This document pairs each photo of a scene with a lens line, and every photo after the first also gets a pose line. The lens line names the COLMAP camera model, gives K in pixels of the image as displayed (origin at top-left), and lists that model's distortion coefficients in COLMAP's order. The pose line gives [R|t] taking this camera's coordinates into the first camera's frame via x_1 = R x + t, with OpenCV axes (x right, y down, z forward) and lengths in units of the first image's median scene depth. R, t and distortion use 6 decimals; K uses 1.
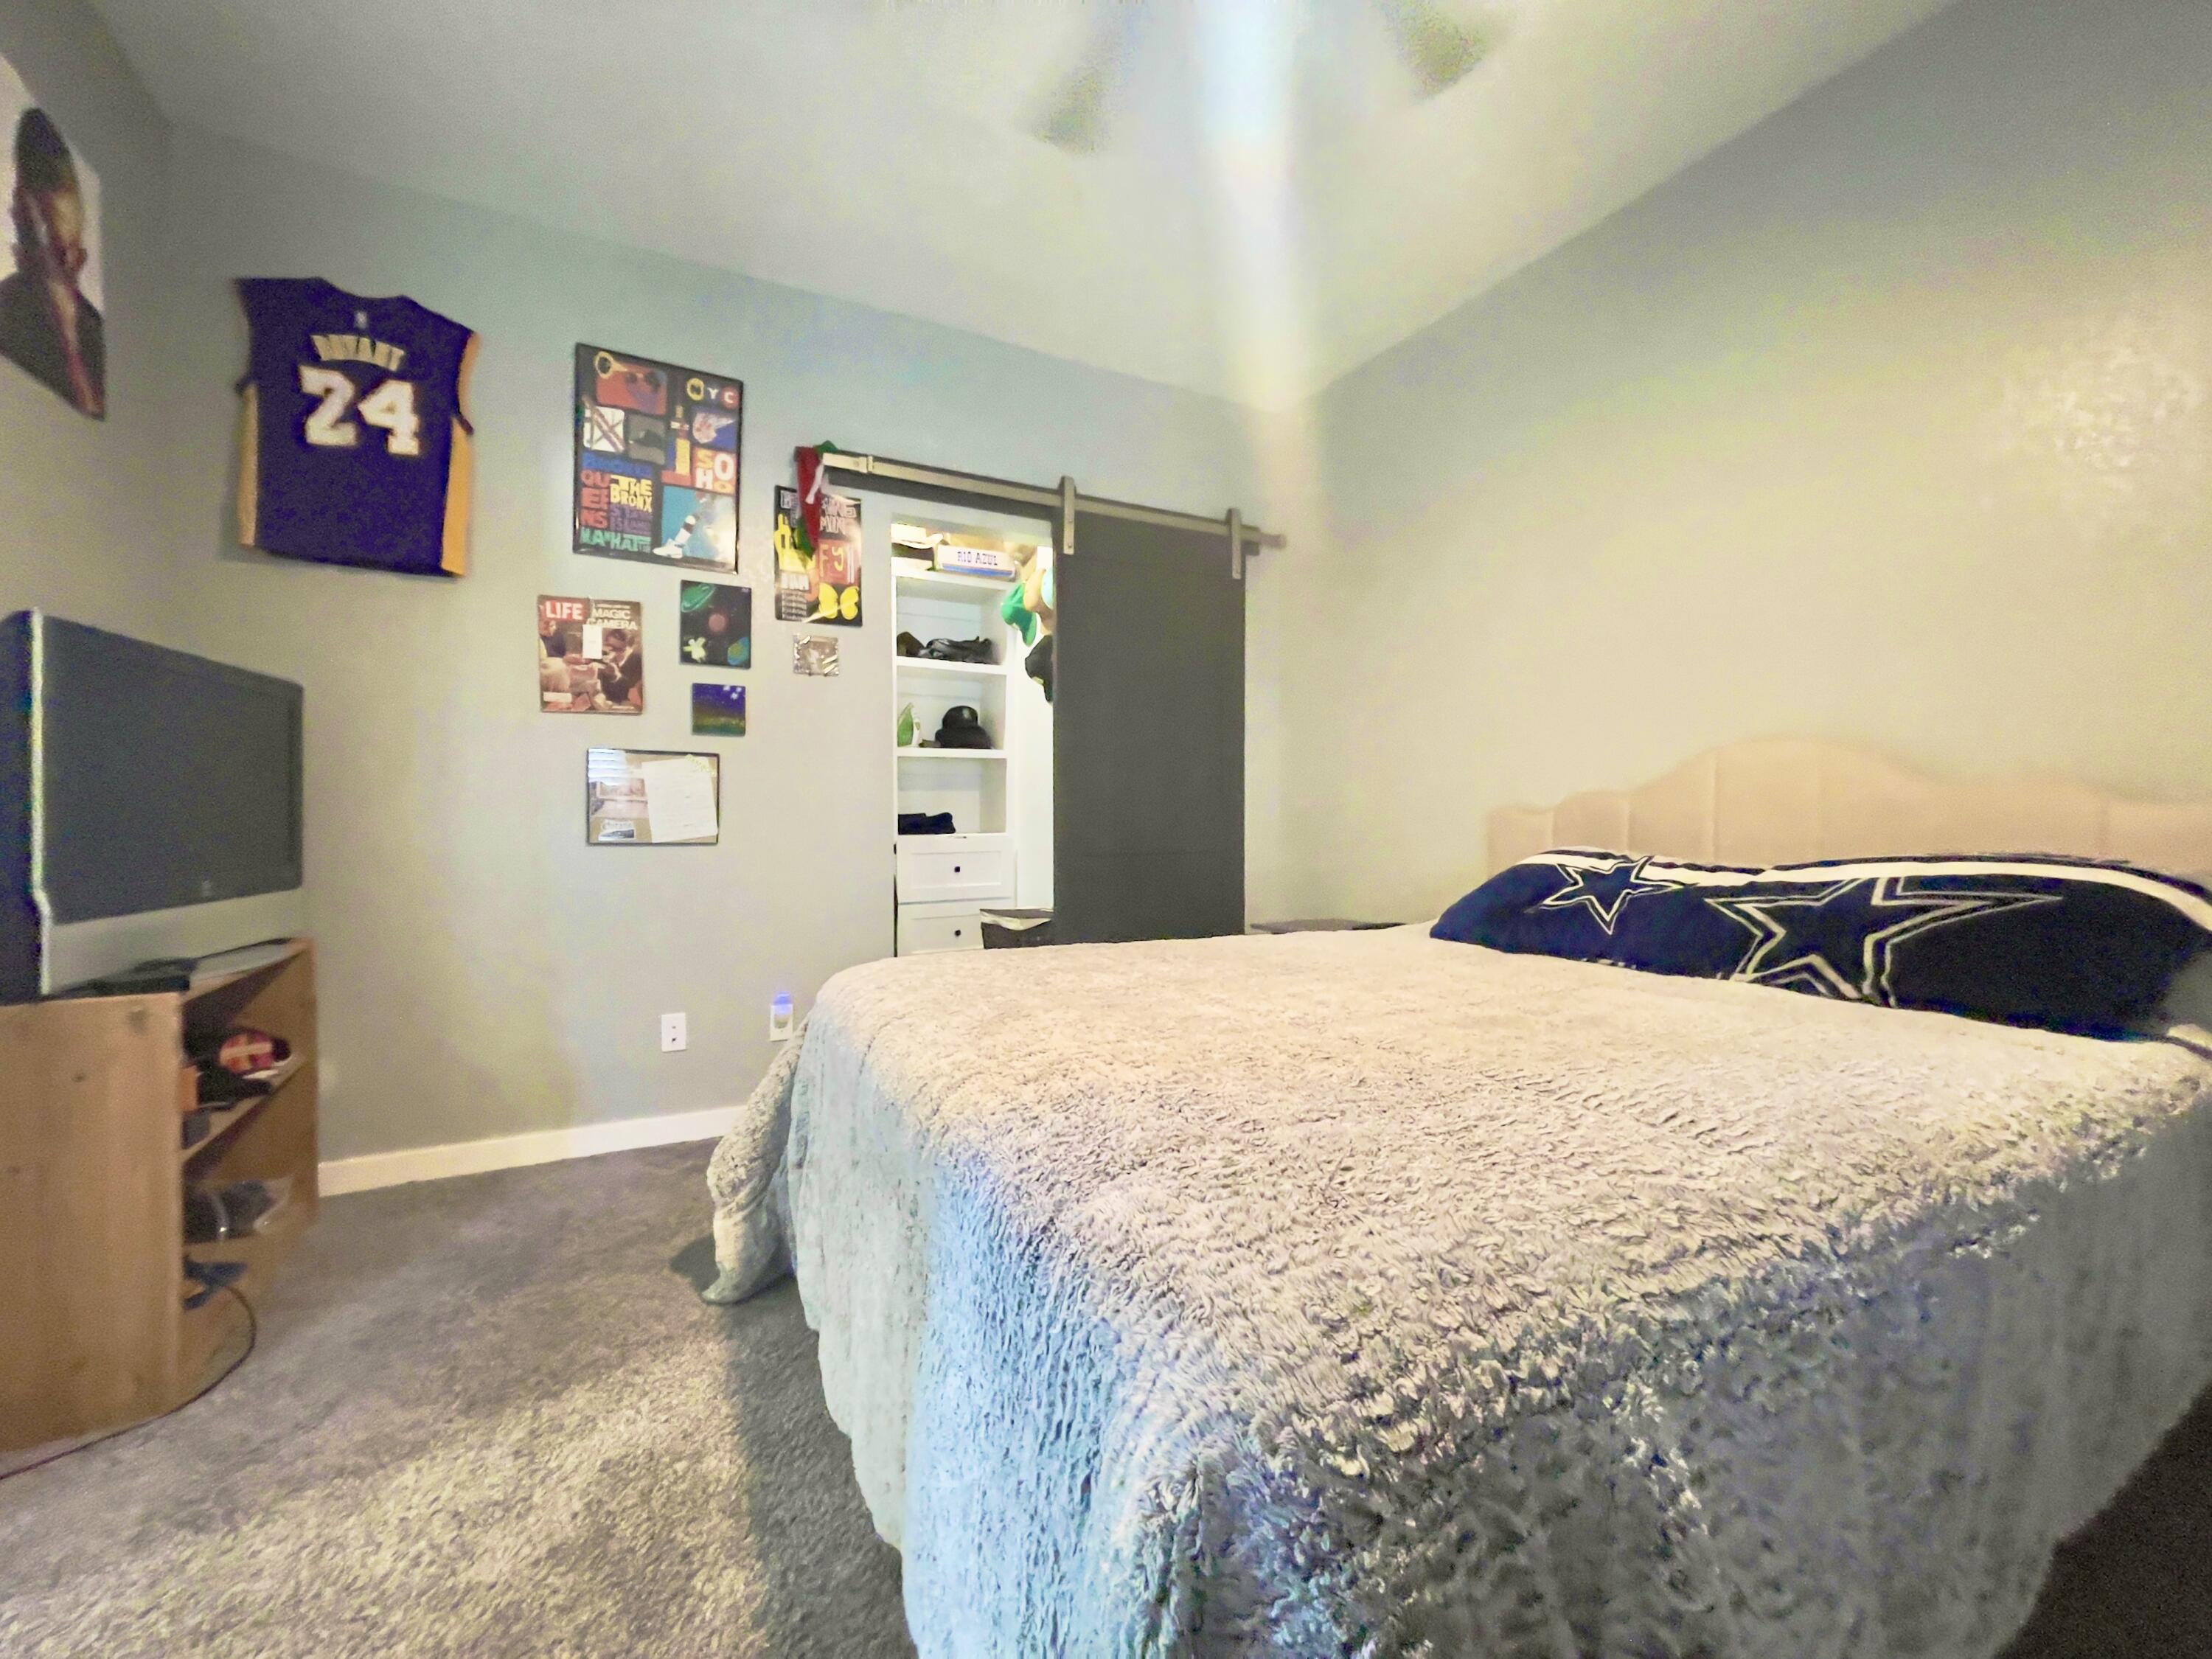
lens RADIAL K [[906.6, 0, 1082.1], [0, 906.6, 830.7], [0, 0, 1]] dist [-0.013271, 0.003597]
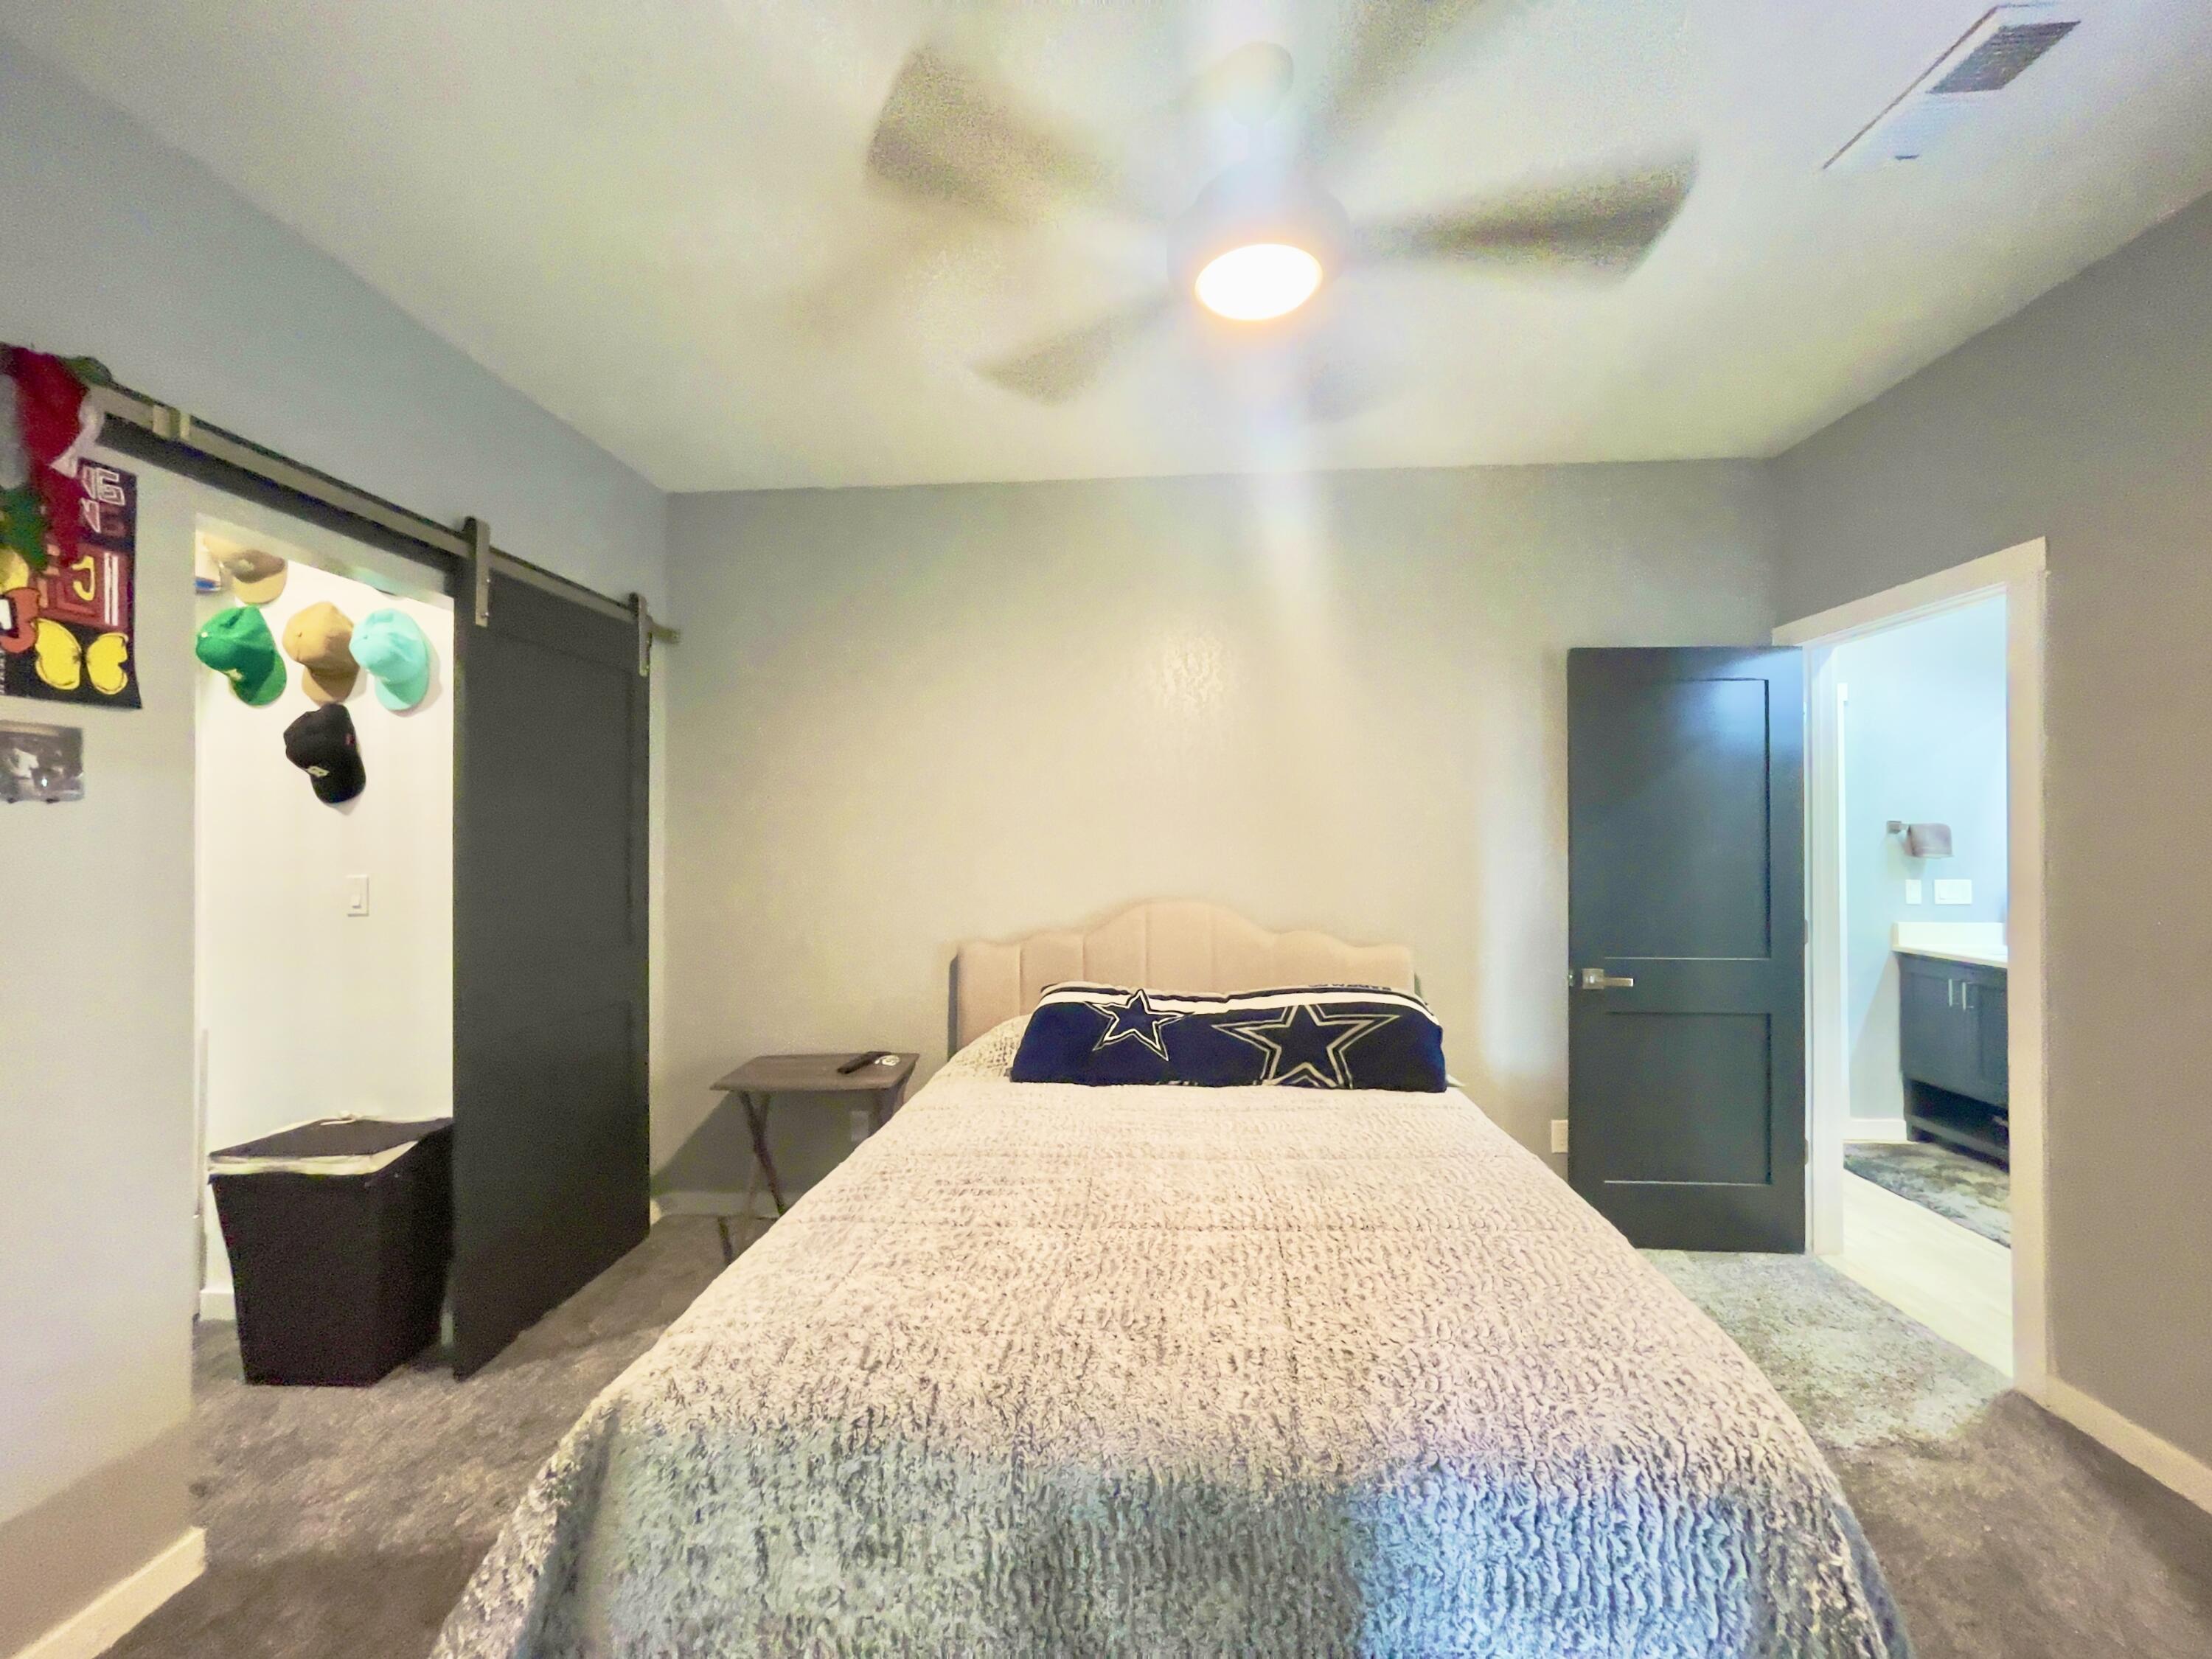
lens RADIAL K [[906.6, 0, 1089.0], [0, 906.6, 830.9], [0, 0, 1]] dist [-0.013271, 0.003597]
pose [[0.530959, 0.002400, 0.847394, -0.415251], [0.017596, 0.999749, -0.013857, -0.140045], [-0.847215, 0.022268, 0.530783, 0.236898]]
